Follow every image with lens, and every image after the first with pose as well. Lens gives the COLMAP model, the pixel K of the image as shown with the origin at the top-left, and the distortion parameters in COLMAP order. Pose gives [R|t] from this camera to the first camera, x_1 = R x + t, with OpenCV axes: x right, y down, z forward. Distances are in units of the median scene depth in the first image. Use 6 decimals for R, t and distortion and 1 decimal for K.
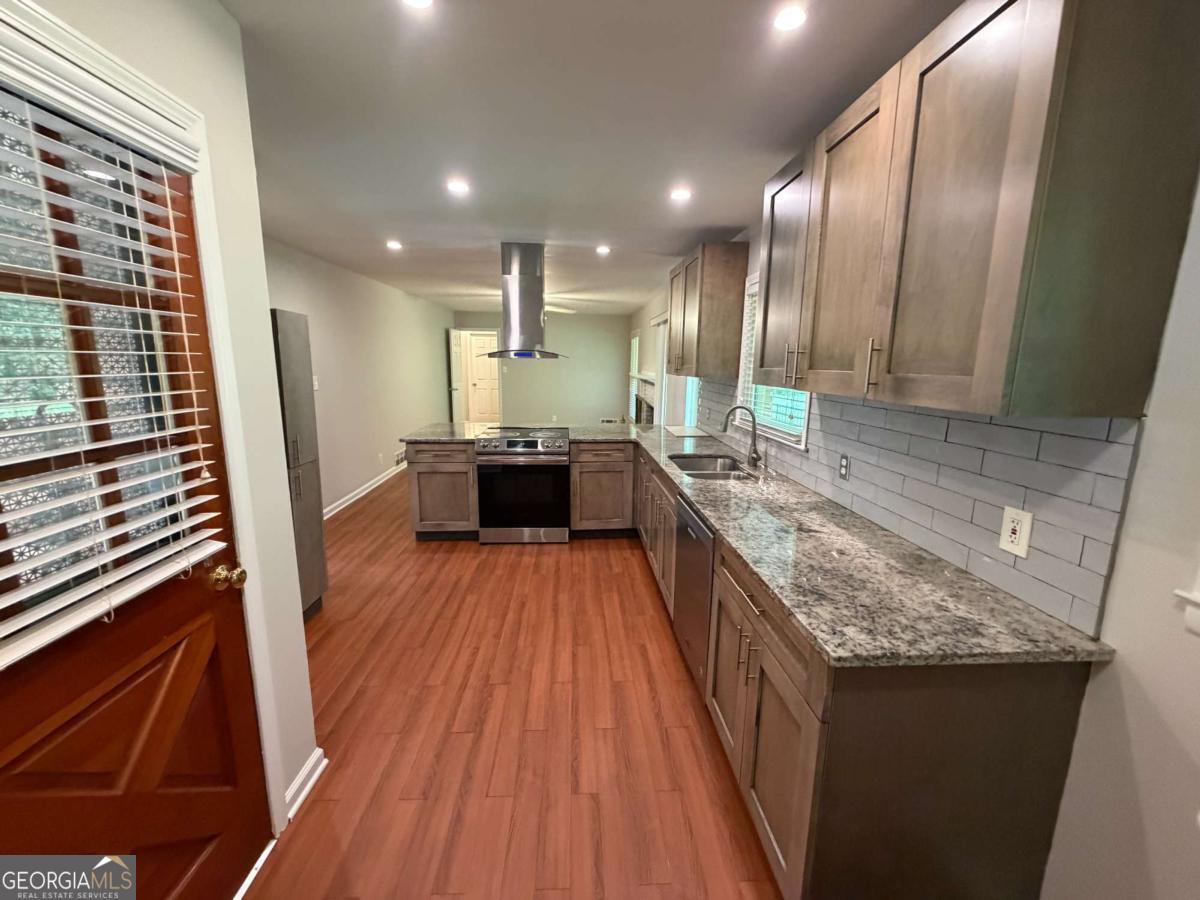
lens RADIAL K [[478.0, 0, 593.8], [0, 478.0, 449.8], [0, 0, 1]] dist [-0.000802, -0.000230]
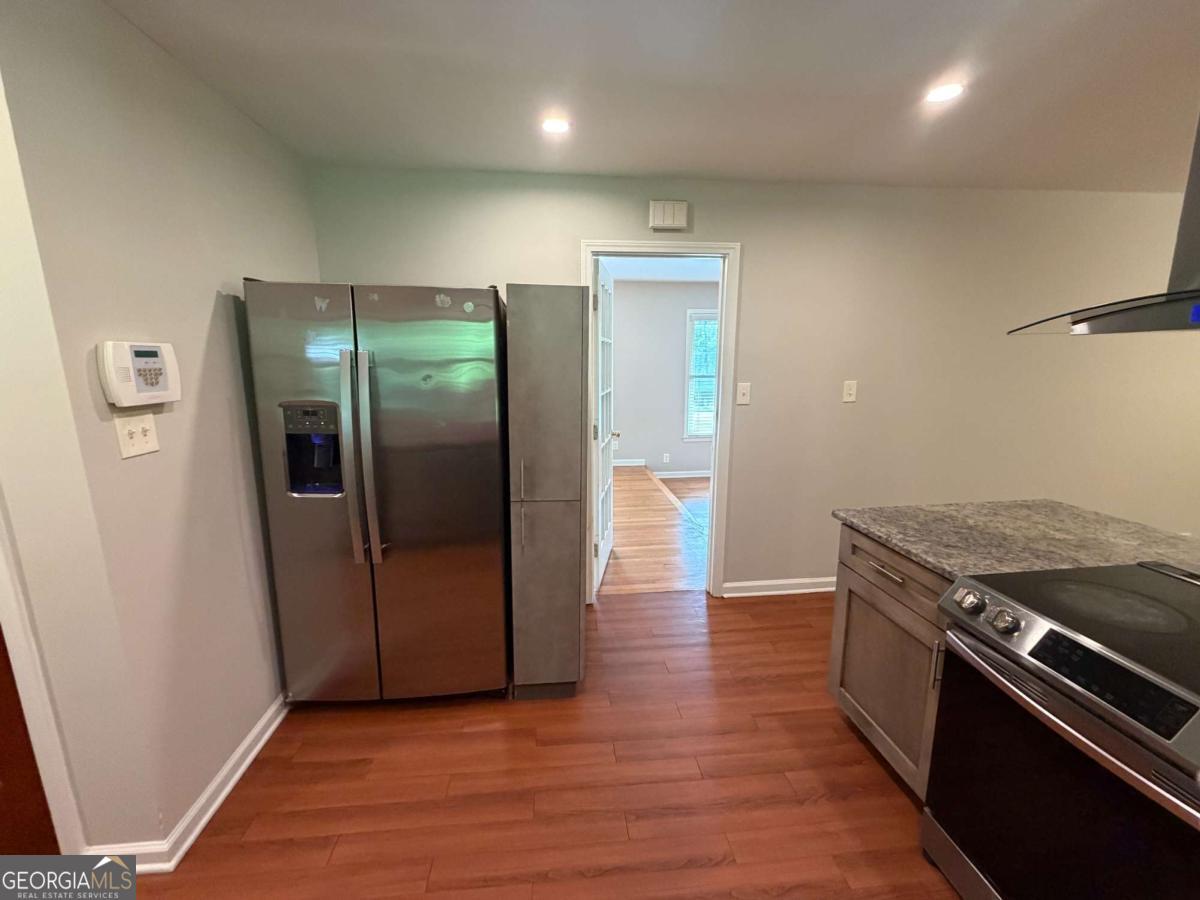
lens RADIAL K [[478.0, 0, 593.8], [0, 478.0, 449.8], [0, 0, 1]] dist [-0.000802, -0.000230]
pose [[0.055554, 0.172910, -0.983370, 0.100719], [-0.176158, 0.971138, 0.160807, -0.202795], [0.982793, 0.164295, 0.084410, 1.182773]]
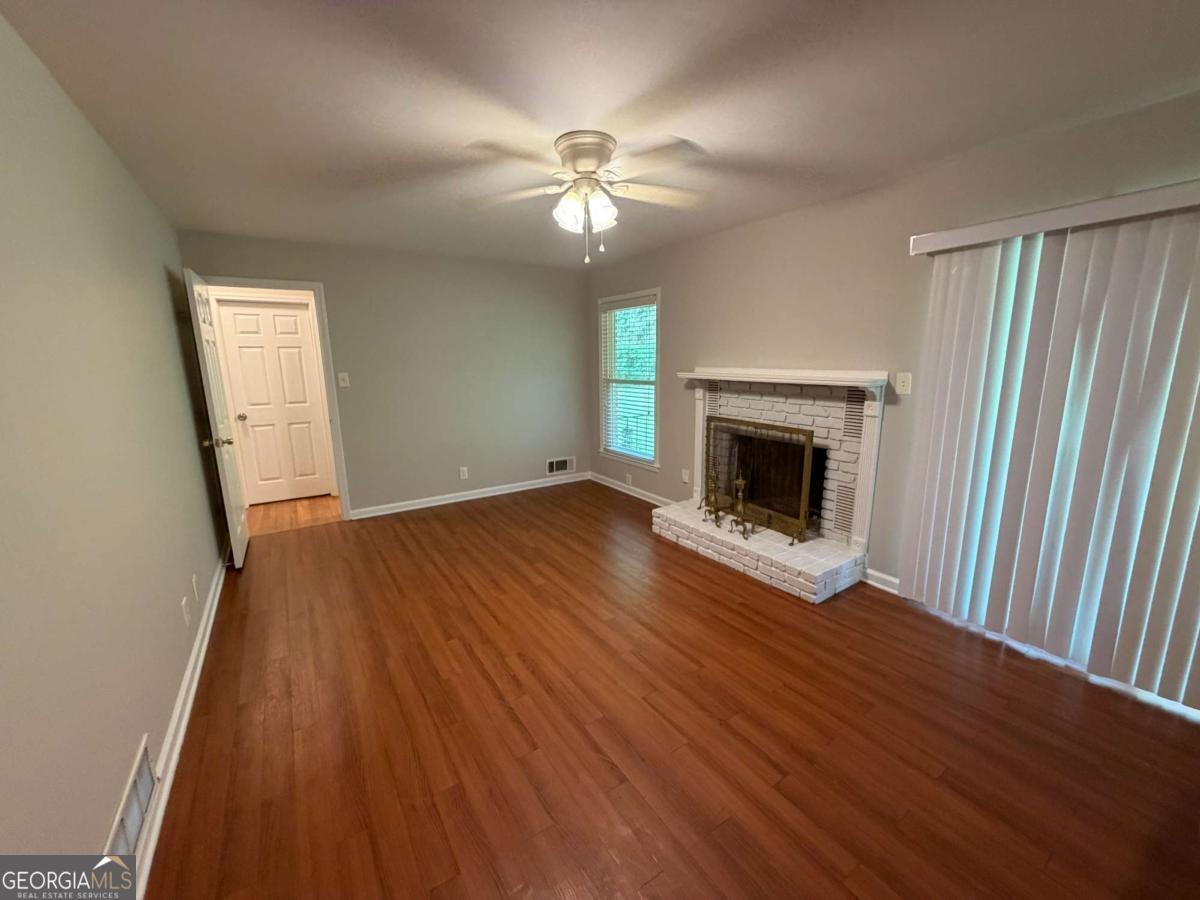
lens RADIAL K [[482.5, 0, 595.4], [0, 482.5, 435.7], [0, 0, 1]] dist [-0.000273, -0.000049]
pose [[0.863275, -0.112257, 0.492093, -0.905854], [0.123799, 0.992265, 0.009176, -0.400127], [-0.489317, 0.052999, 0.870494, 2.175342]]
